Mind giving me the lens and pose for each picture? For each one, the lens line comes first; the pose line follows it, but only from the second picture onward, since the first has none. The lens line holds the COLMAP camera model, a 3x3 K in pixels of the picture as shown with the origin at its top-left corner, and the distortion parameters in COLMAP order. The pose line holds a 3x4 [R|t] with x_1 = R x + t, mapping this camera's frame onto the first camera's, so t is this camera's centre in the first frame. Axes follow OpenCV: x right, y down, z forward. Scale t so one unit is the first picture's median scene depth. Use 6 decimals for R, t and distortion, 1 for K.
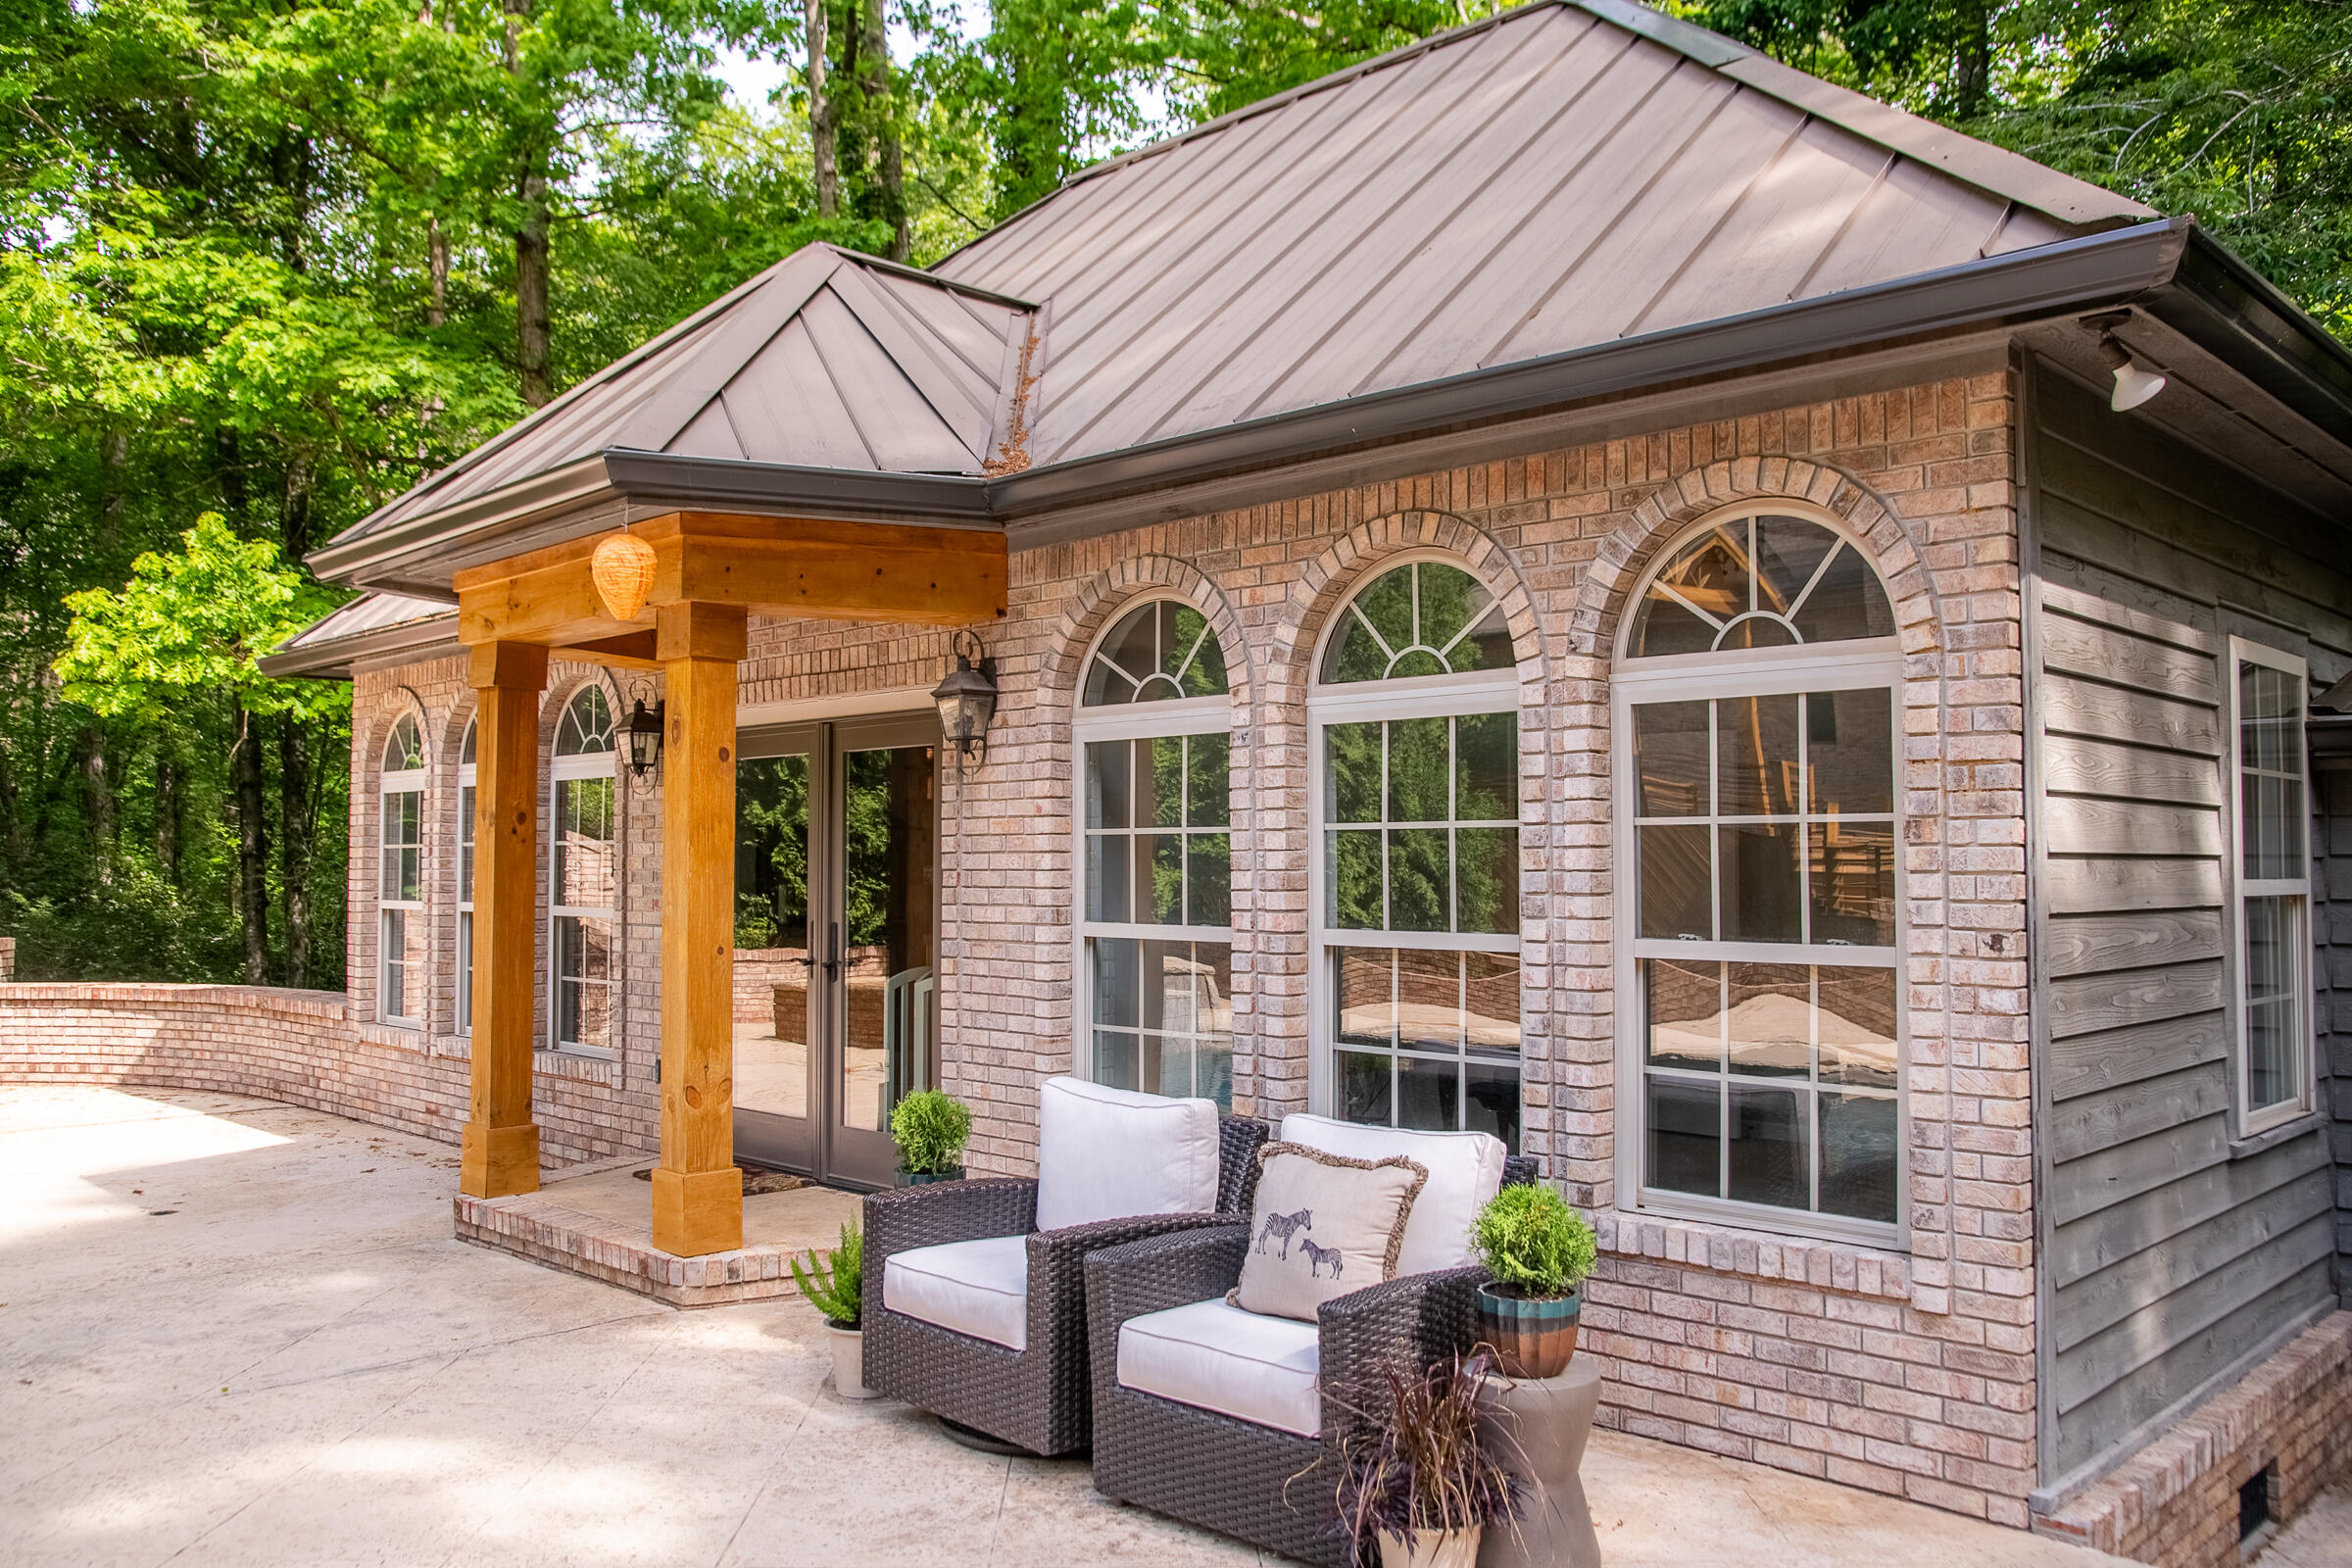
lens RADIAL K [[1872.6, 0, 1167.5], [0, 1872.6, 780.1], [0, 0, 1]] dist [-0.036357, 0.040337]
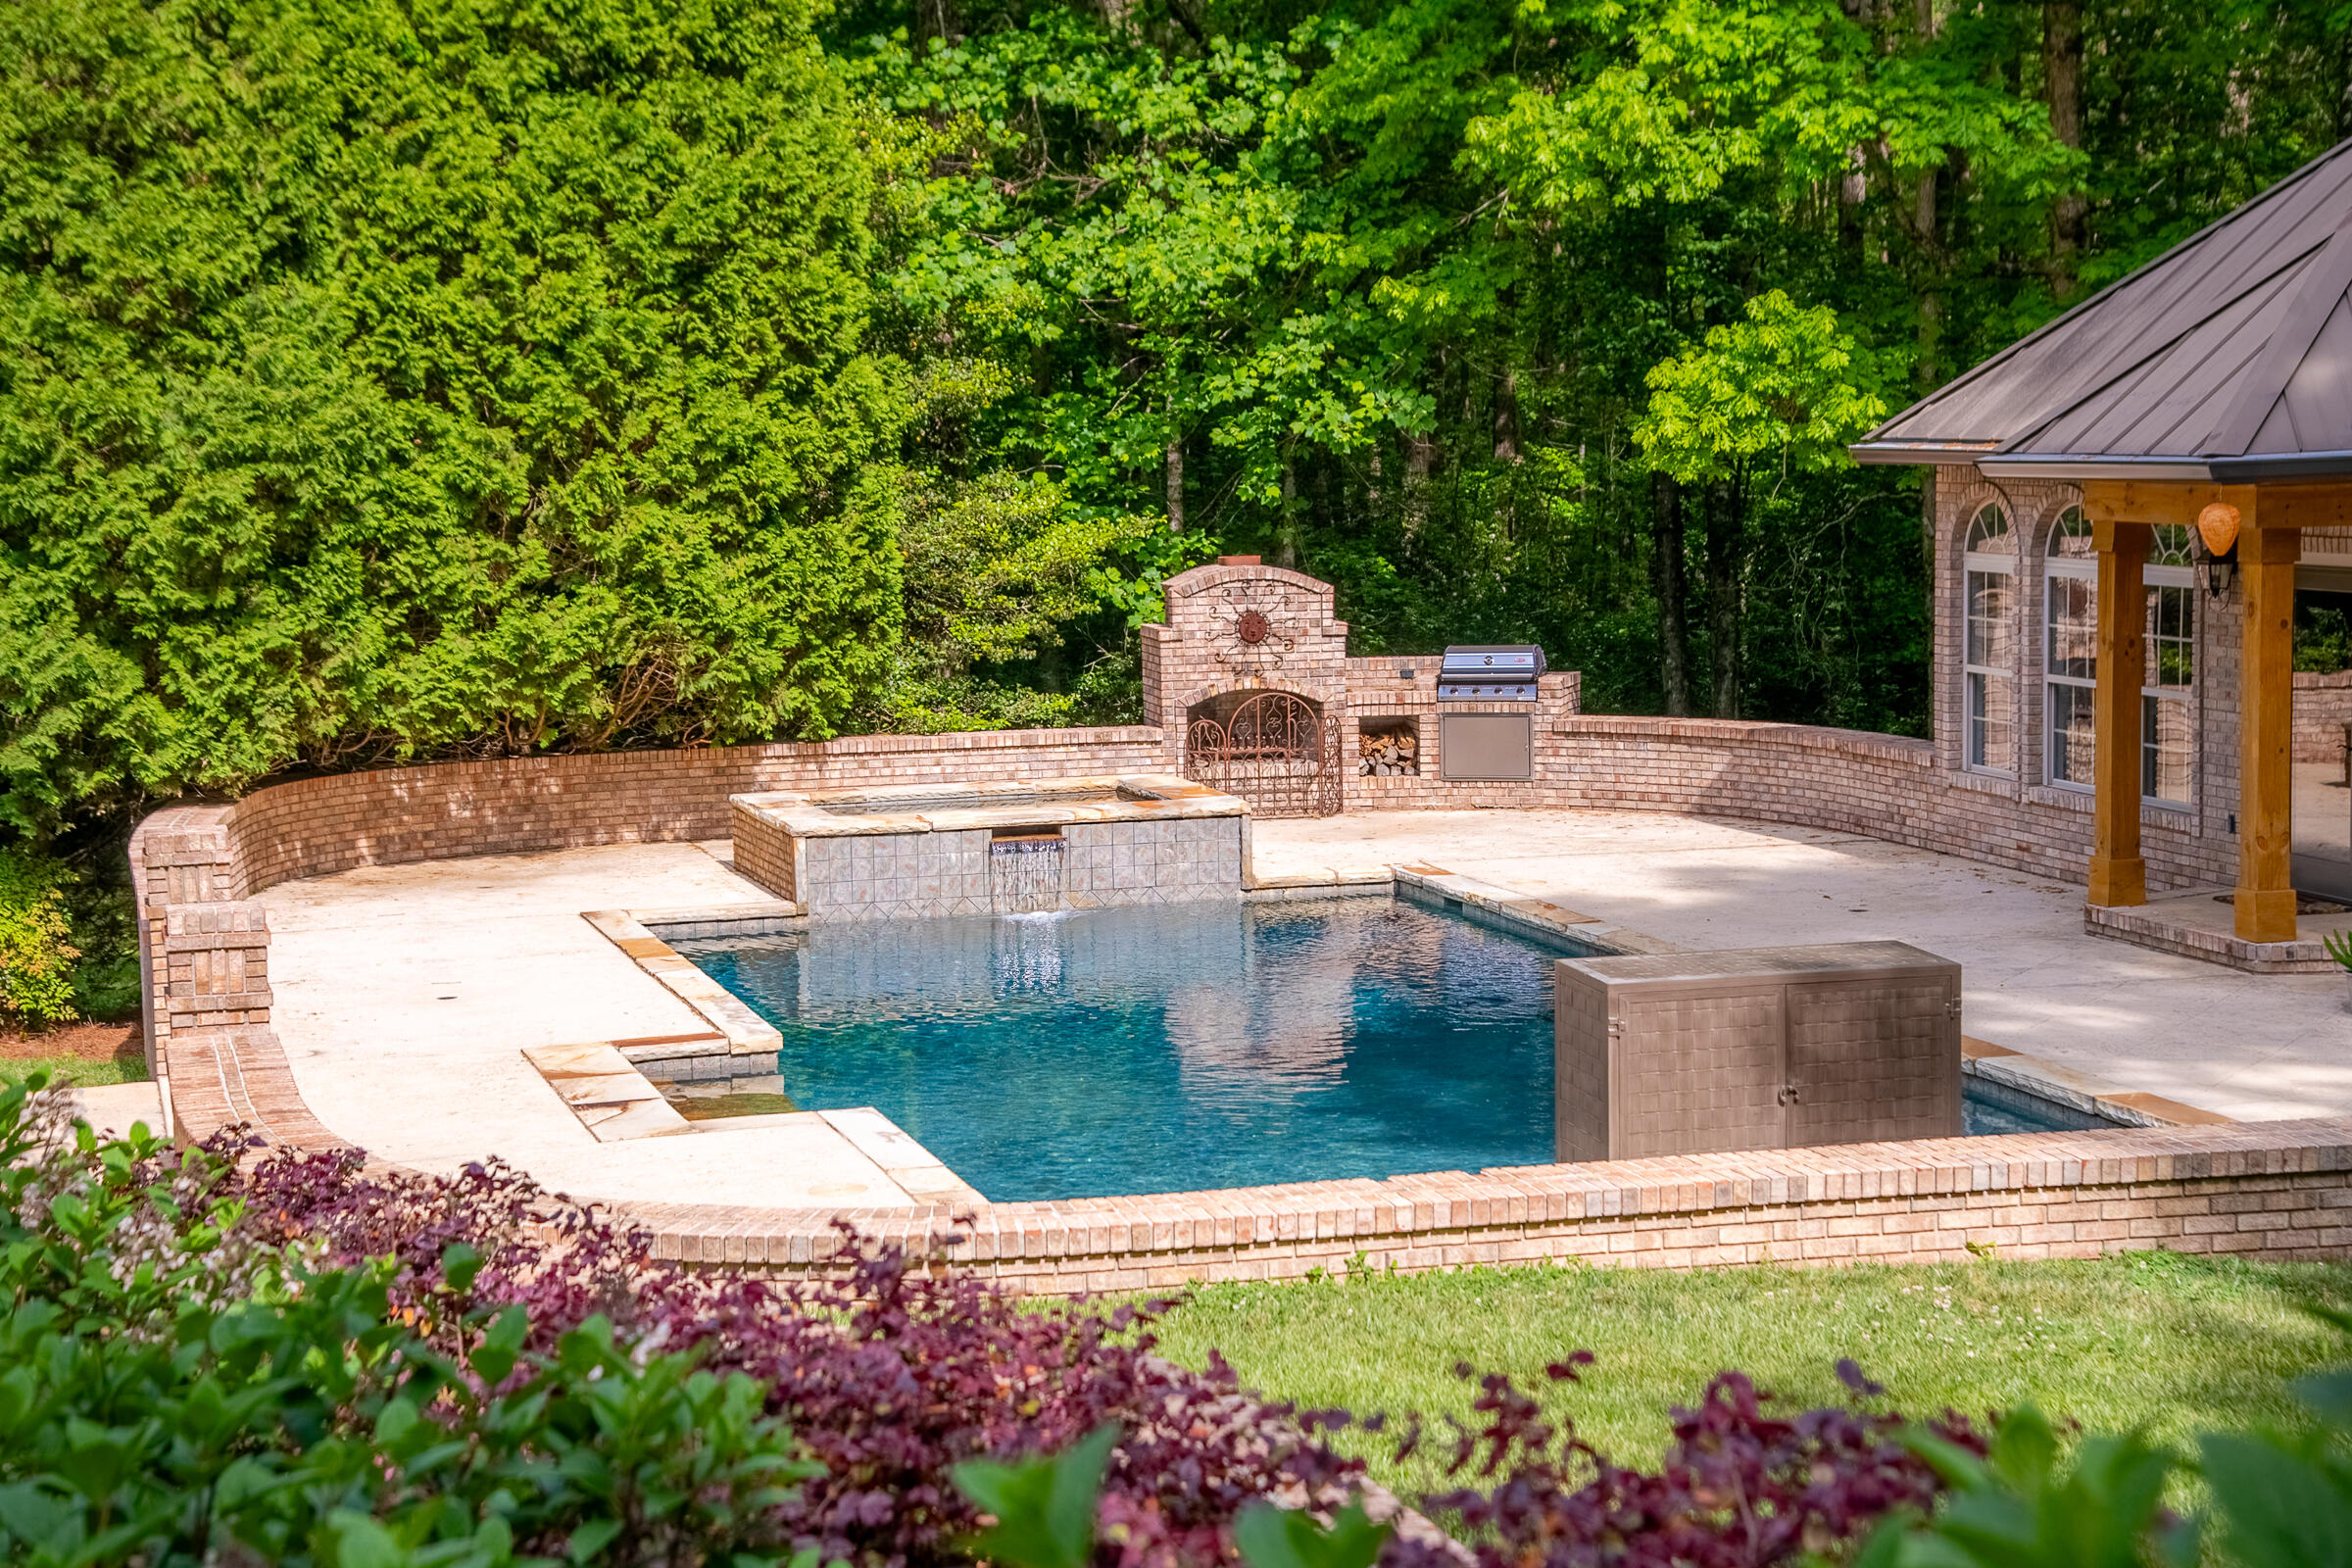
lens RADIAL K [[3955.9, 0, 1164.6], [0, 3955.9, 778.0], [0, 0, 1]] dist [0.345762, 0.000000]
pose [[0.879462, 0.029645, -0.475044, 0.337815], [0.042278, 0.989248, 0.140004, -0.245046], [0.474087, -0.143212, 0.868753, -1.461077]]
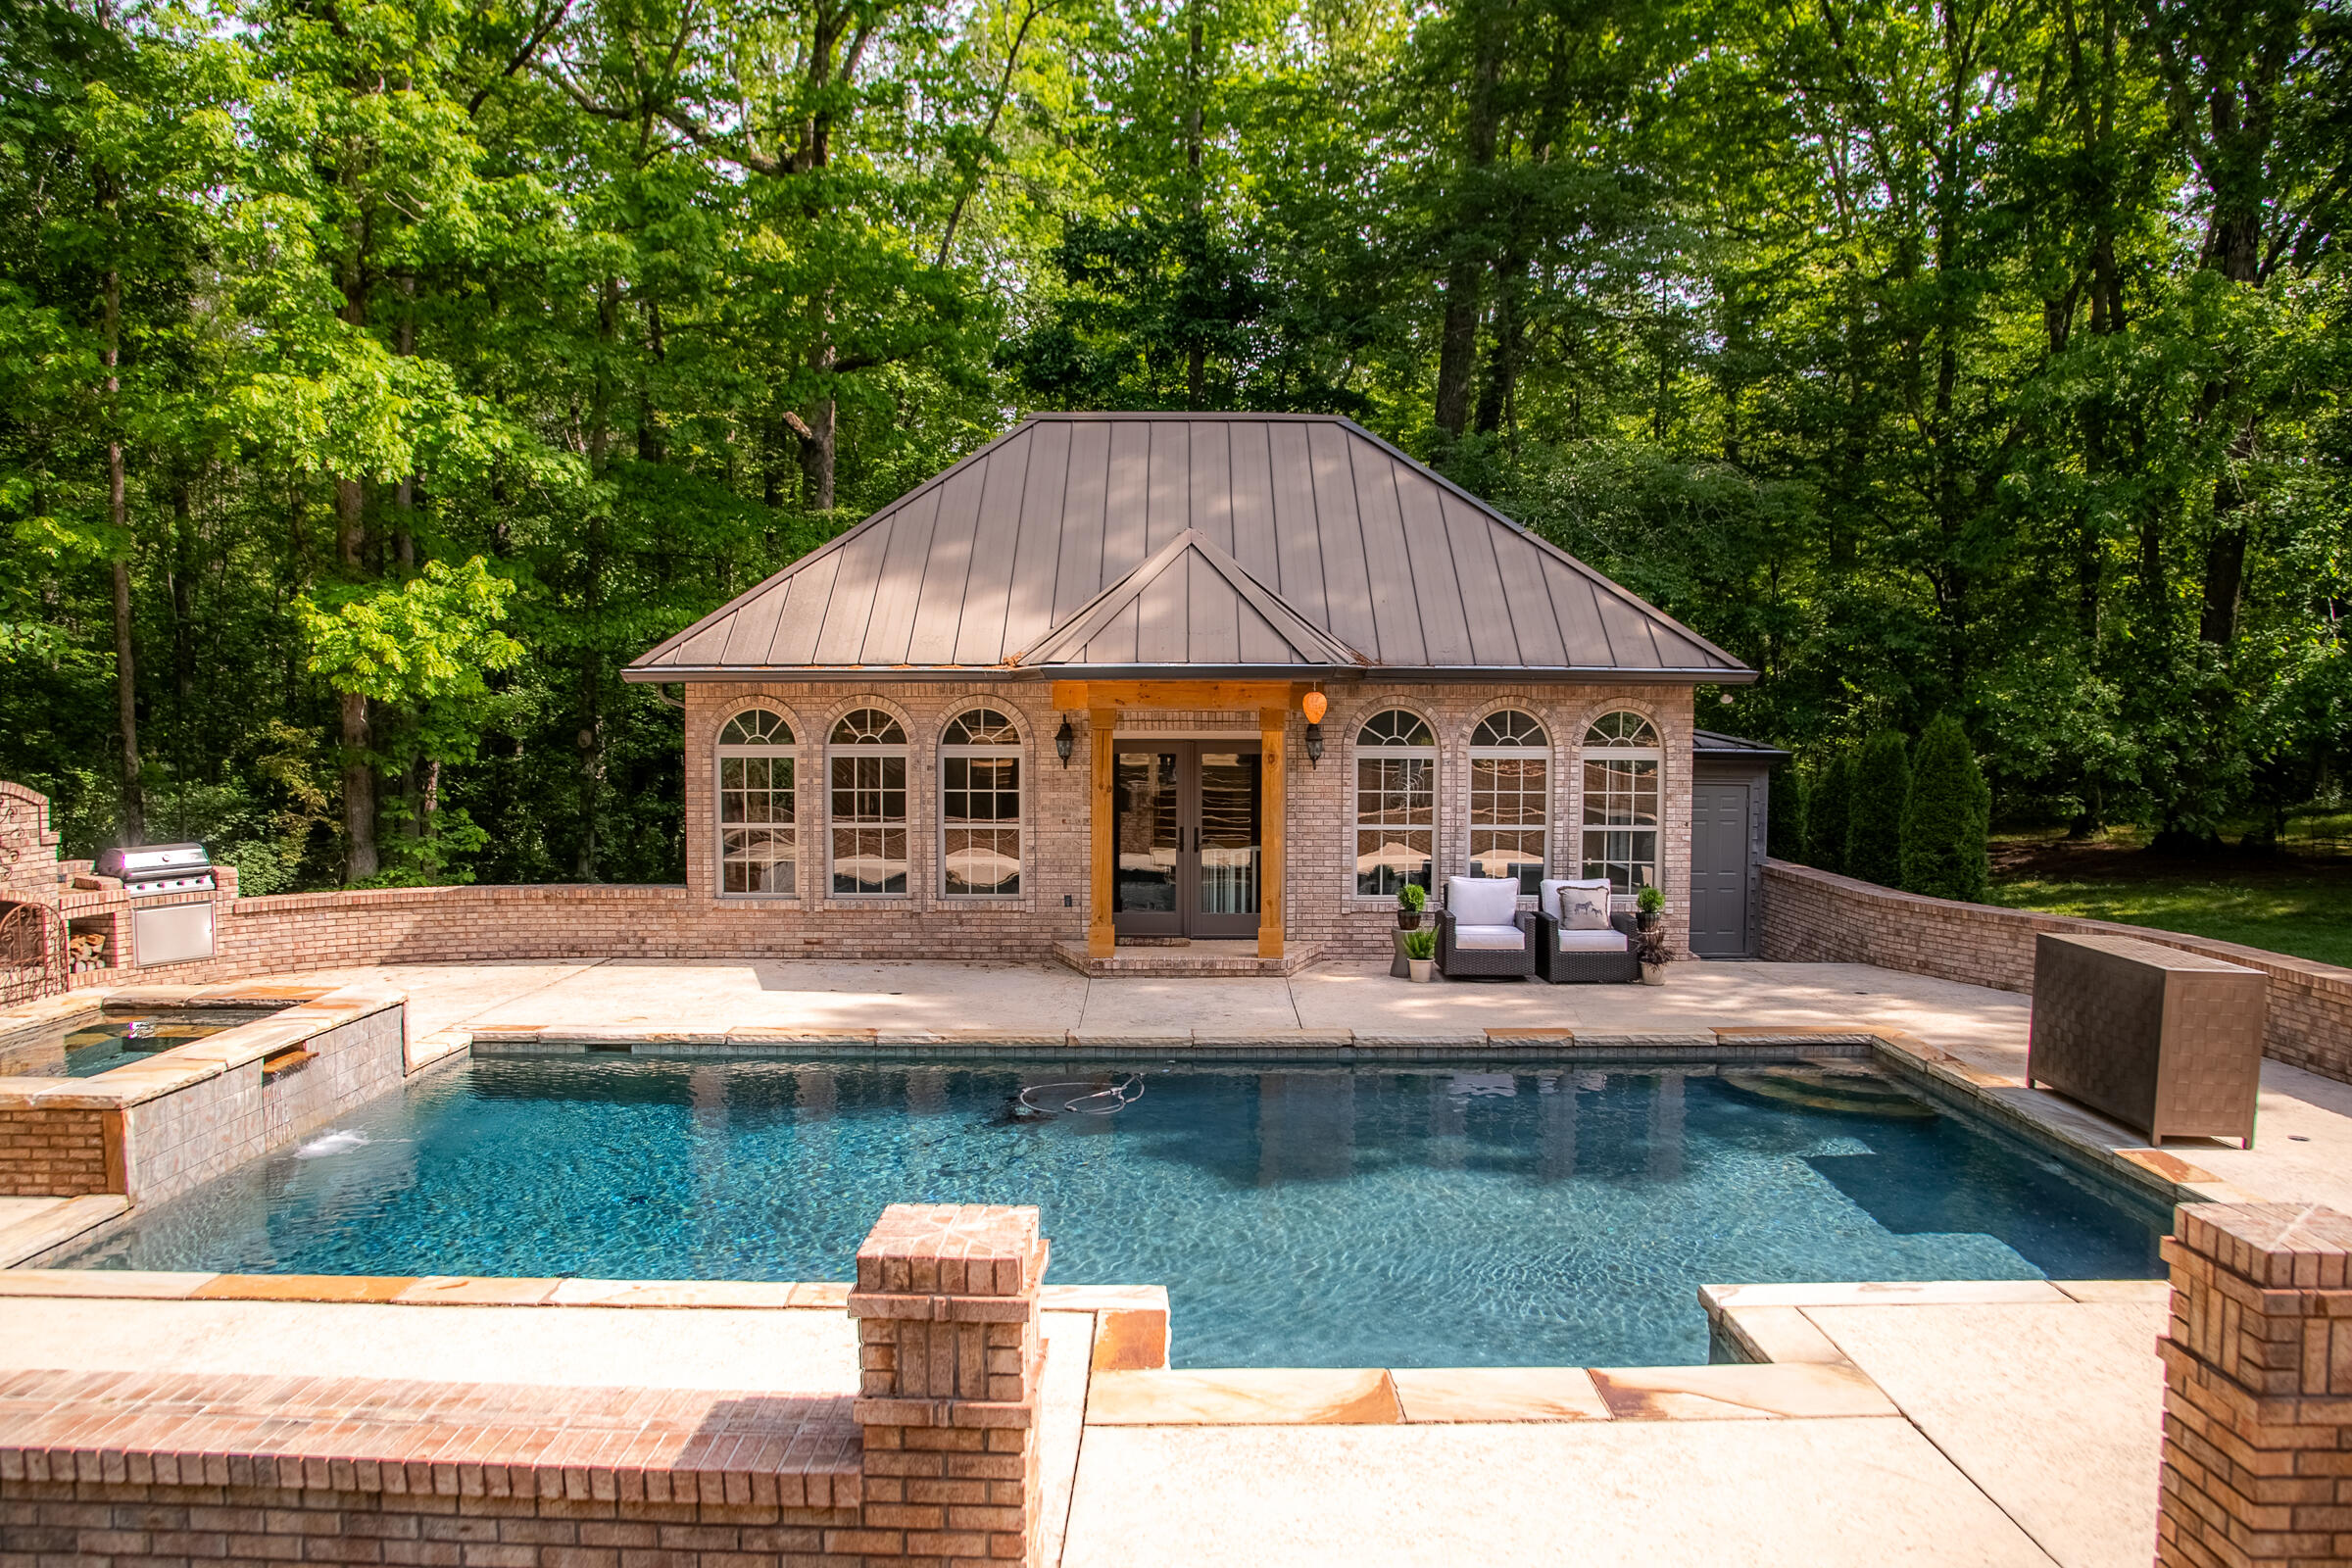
lens RADIAL K [[1630.3, 0, 1161.8], [0, 1630.3, 803.8], [0, 0, 1]] dist [-0.121818, 0.061310]
pose [[0.709044, -0.043717, 0.703807, -1.203238], [-0.032470, 0.994994, 0.094515, -0.106612], [-0.704416, -0.089868, 0.704075, -0.296037]]
